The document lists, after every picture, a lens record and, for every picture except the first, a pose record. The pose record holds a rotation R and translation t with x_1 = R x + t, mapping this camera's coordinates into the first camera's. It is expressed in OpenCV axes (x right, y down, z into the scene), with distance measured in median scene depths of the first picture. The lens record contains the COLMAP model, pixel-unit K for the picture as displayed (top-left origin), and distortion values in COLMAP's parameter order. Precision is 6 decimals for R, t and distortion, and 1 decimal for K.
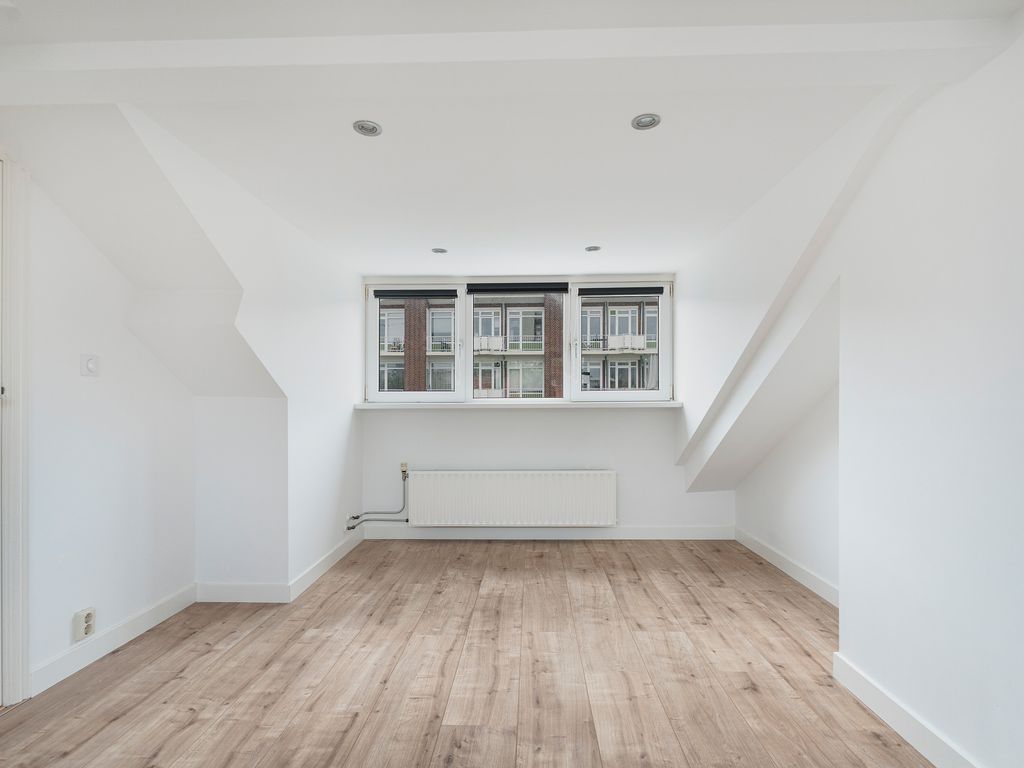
lens RADIAL K [[533.1, 0, 512.6], [0, 533.1, 394.8], [0, 0, 1]] dist [-0.008517, 0.002149]
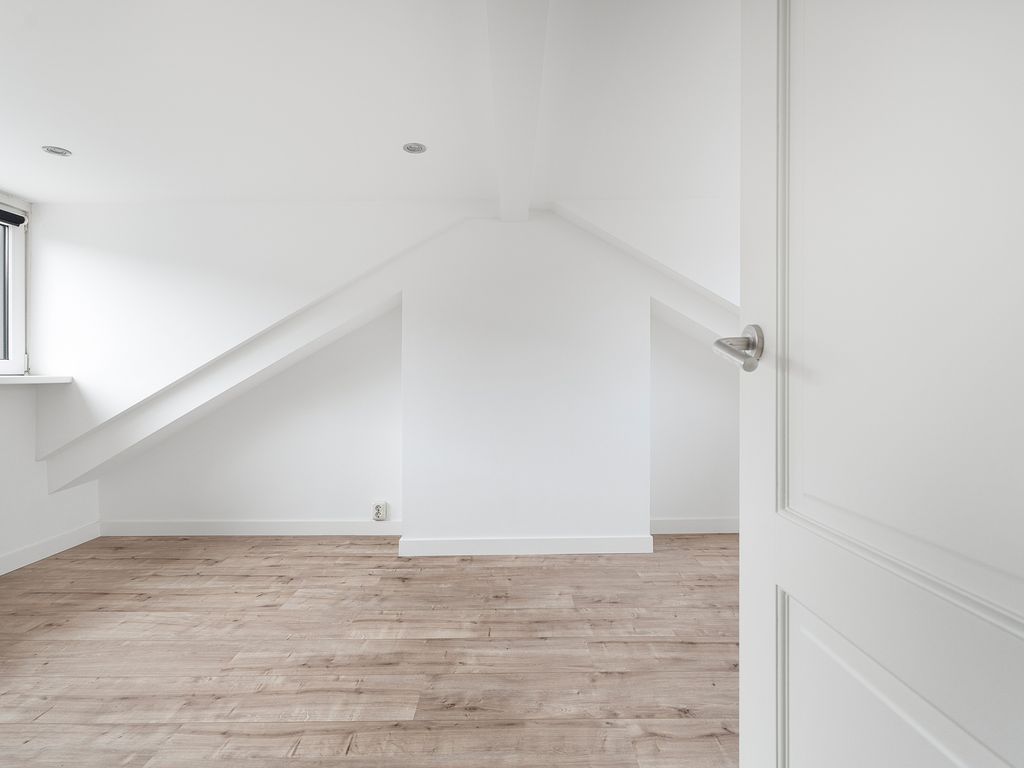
lens RADIAL K [[533.1, 0, 501.3], [0, 533.1, 376.9], [0, 0, 1]] dist [-0.008517, 0.002149]
pose [[-0.018843, -0.000700, 0.999822, -0.924594], [-0.007799, 0.999969, 0.000553, 0.019232], [-0.999792, -0.007788, -0.018848, 0.756864]]
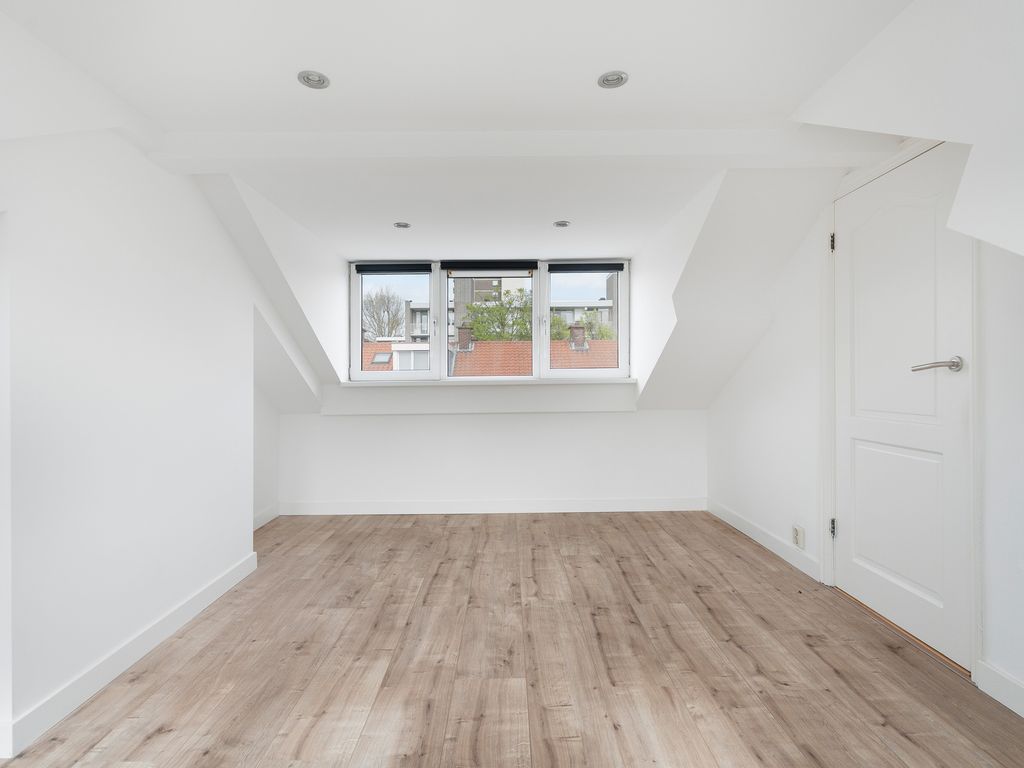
lens RADIAL K [[533.1, 0, 520.2], [0, 533.1, 383.3], [0, 0, 1]] dist [-0.008517, 0.002149]
pose [[-0.998172, 0.016305, -0.058202, -0.061209], [0.016825, 0.999823, -0.008460, 0.032356], [0.058054, -0.009424, -0.998269, 1.806771]]
